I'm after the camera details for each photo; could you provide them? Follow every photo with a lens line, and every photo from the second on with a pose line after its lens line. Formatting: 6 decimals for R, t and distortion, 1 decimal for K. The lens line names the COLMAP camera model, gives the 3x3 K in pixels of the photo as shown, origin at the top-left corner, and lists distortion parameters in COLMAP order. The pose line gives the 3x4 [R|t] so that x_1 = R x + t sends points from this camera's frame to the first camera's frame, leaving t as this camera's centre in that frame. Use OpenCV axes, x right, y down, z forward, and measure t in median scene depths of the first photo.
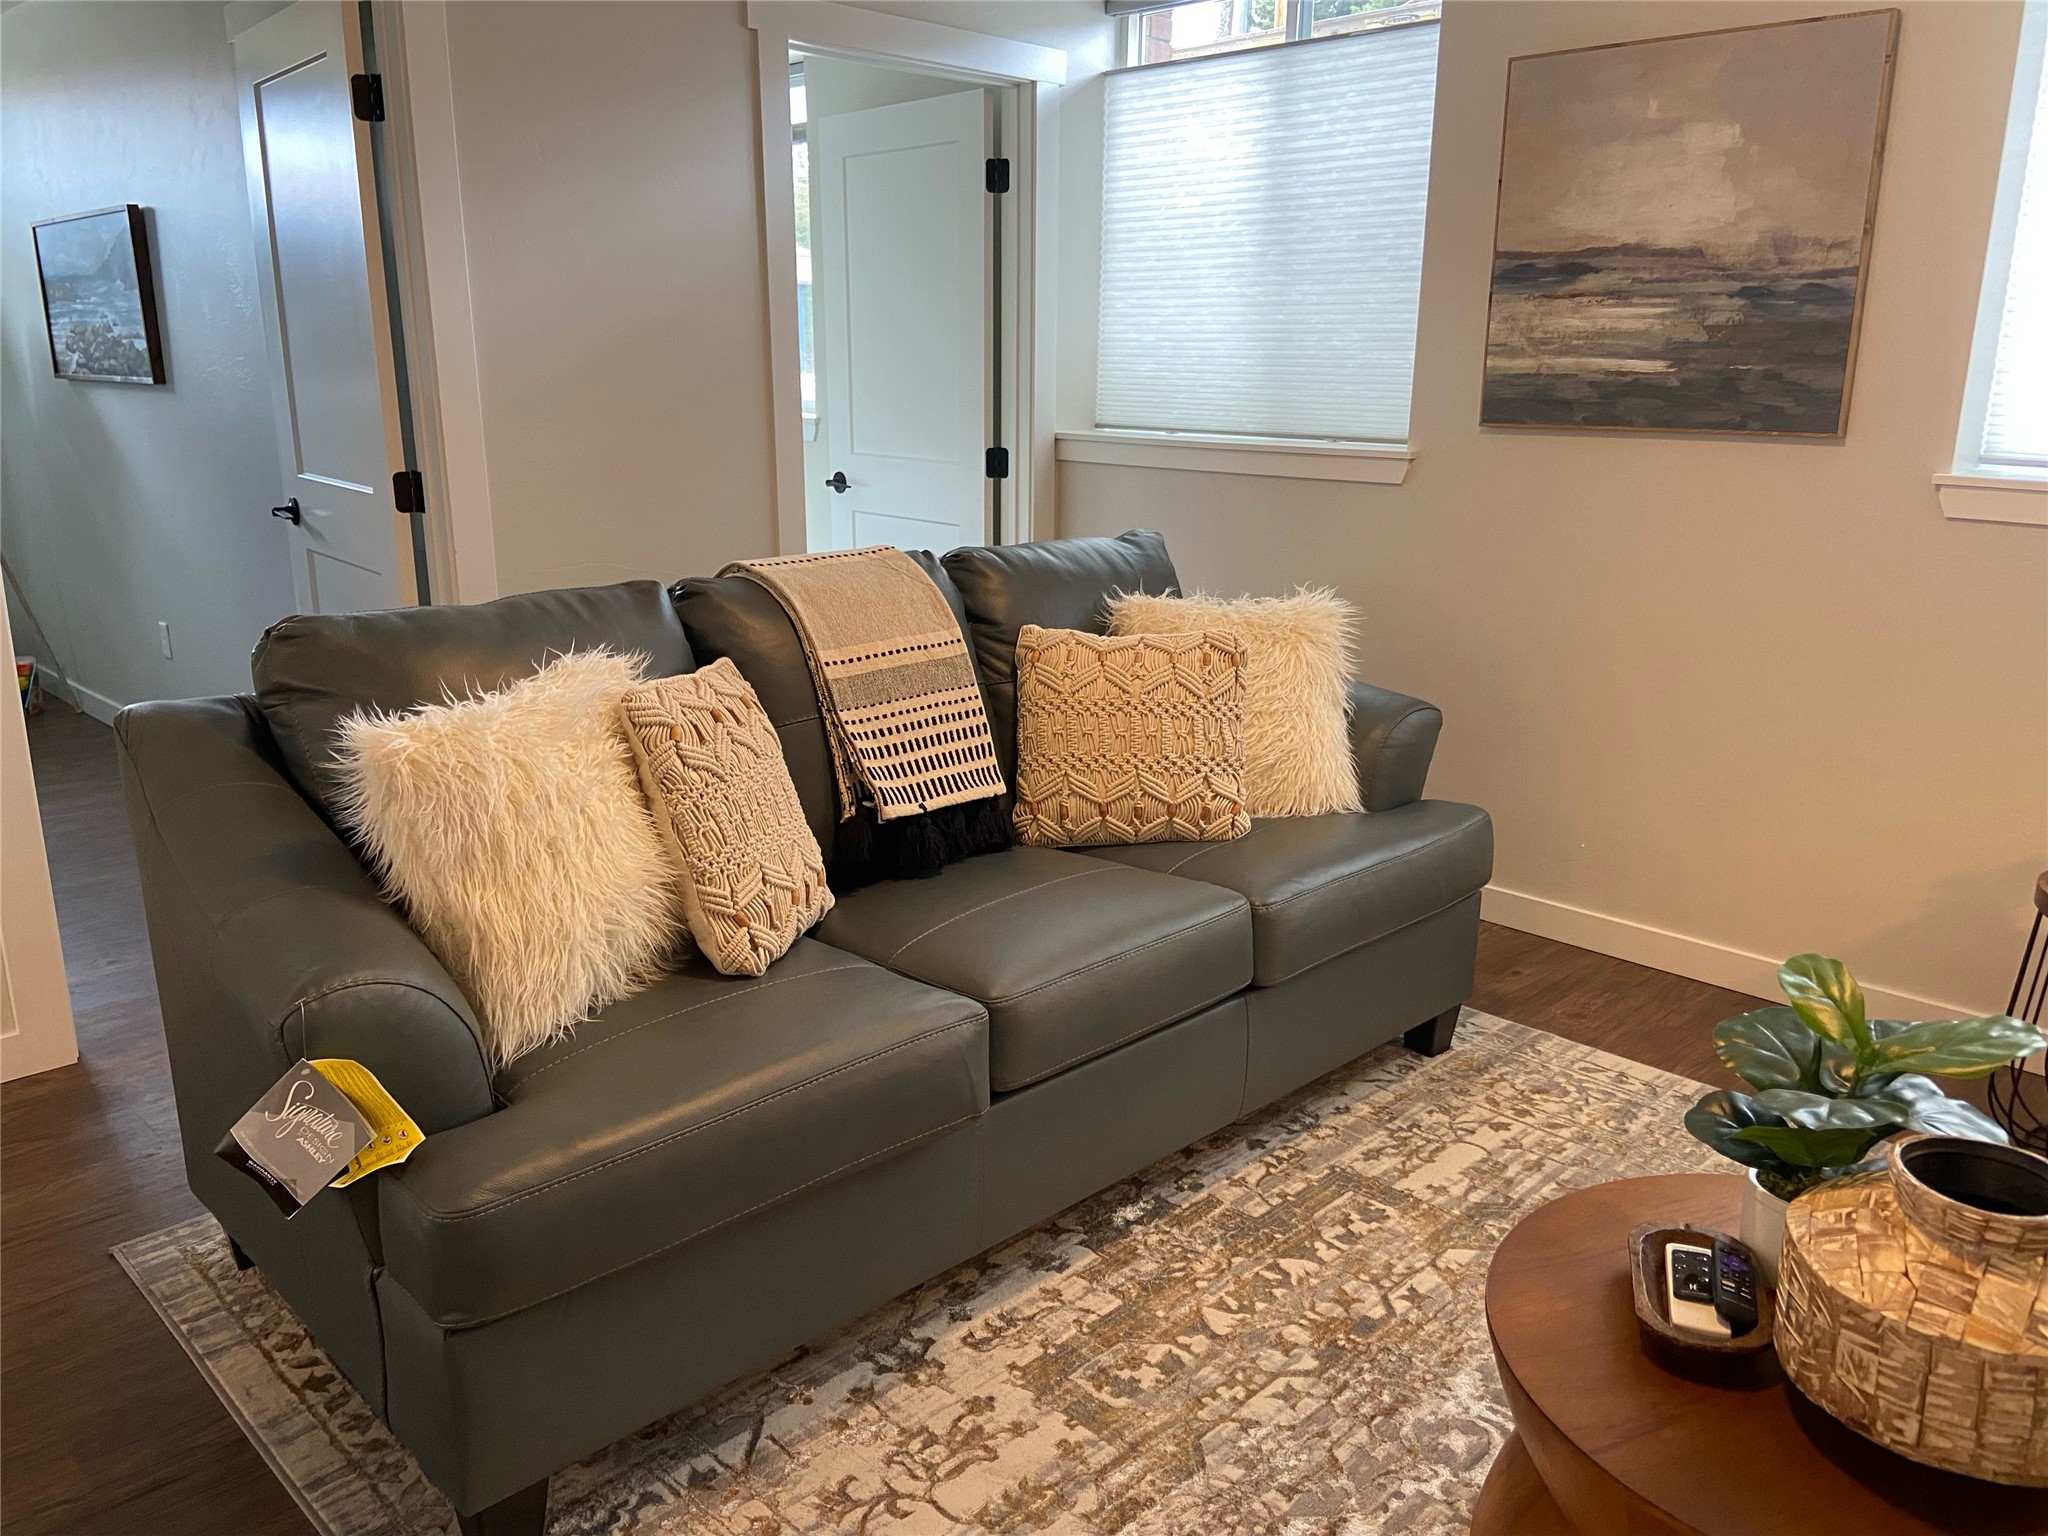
lens RADIAL K [[1554.8, 0, 1022.0], [0, 1554.8, 756.7], [0, 0, 1]] dist [-0.000681, -0.020154]
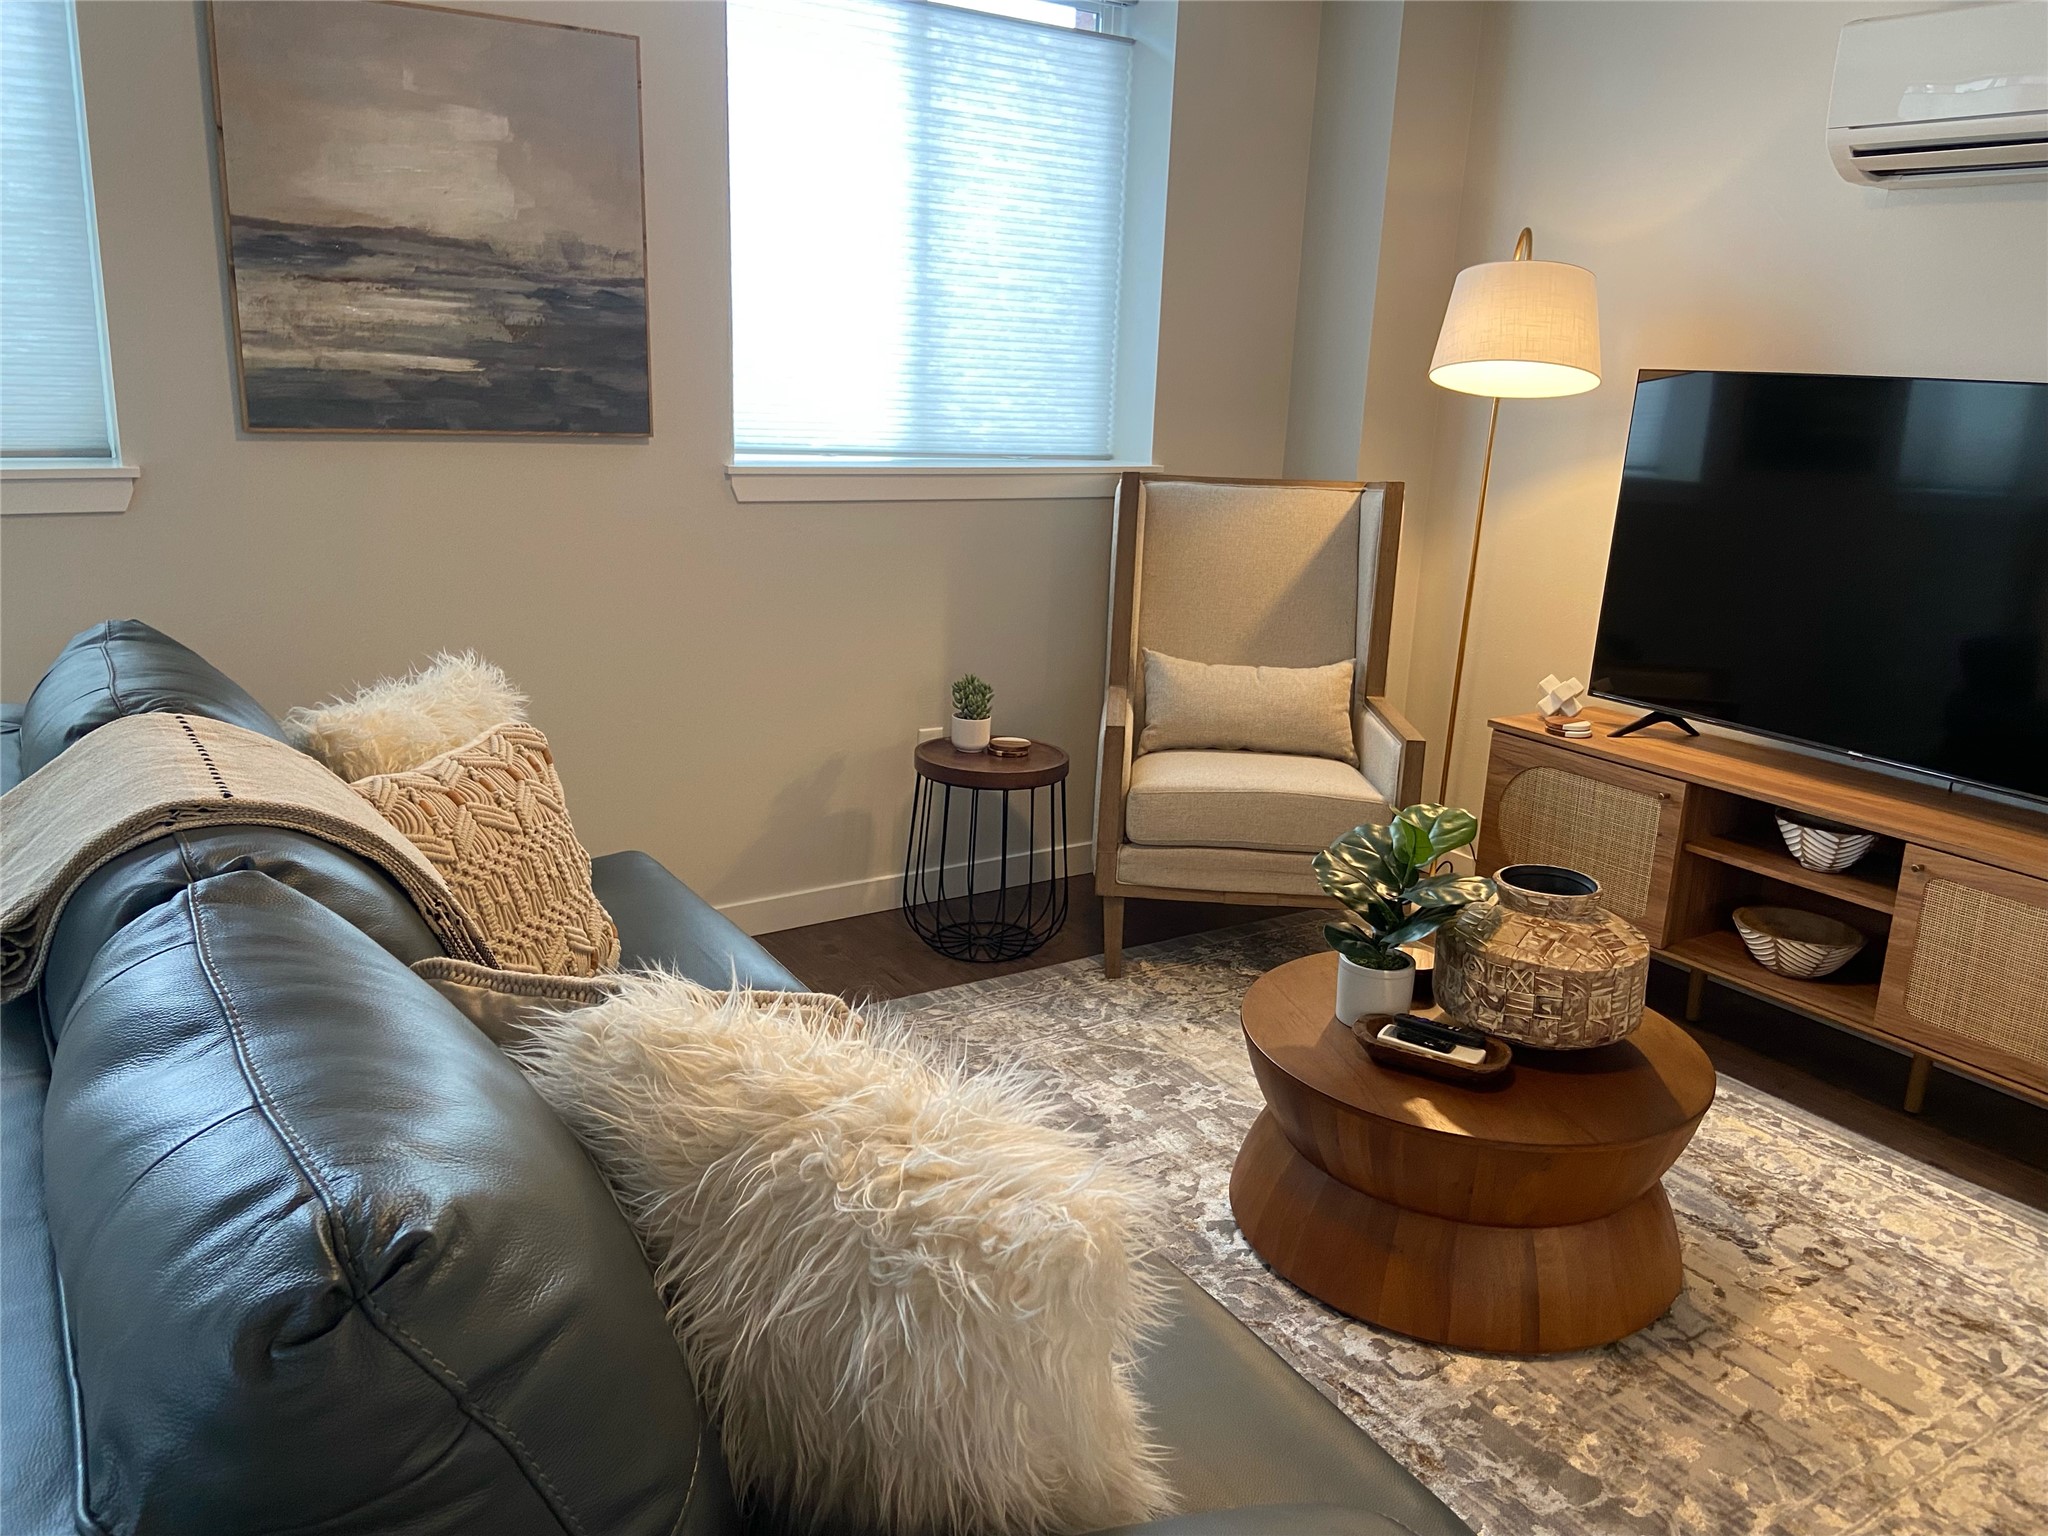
lens RADIAL K [[1554.8, 0, 1024.3], [0, 1554.8, 783.9], [0, 0, 1]] dist [-0.000681, -0.020154]
pose [[0.190923, -0.243395, 0.950951, -0.484614], [0.199248, 0.958213, 0.205251, -0.134884], [-0.961170, 0.150288, 0.231441, 0.498022]]
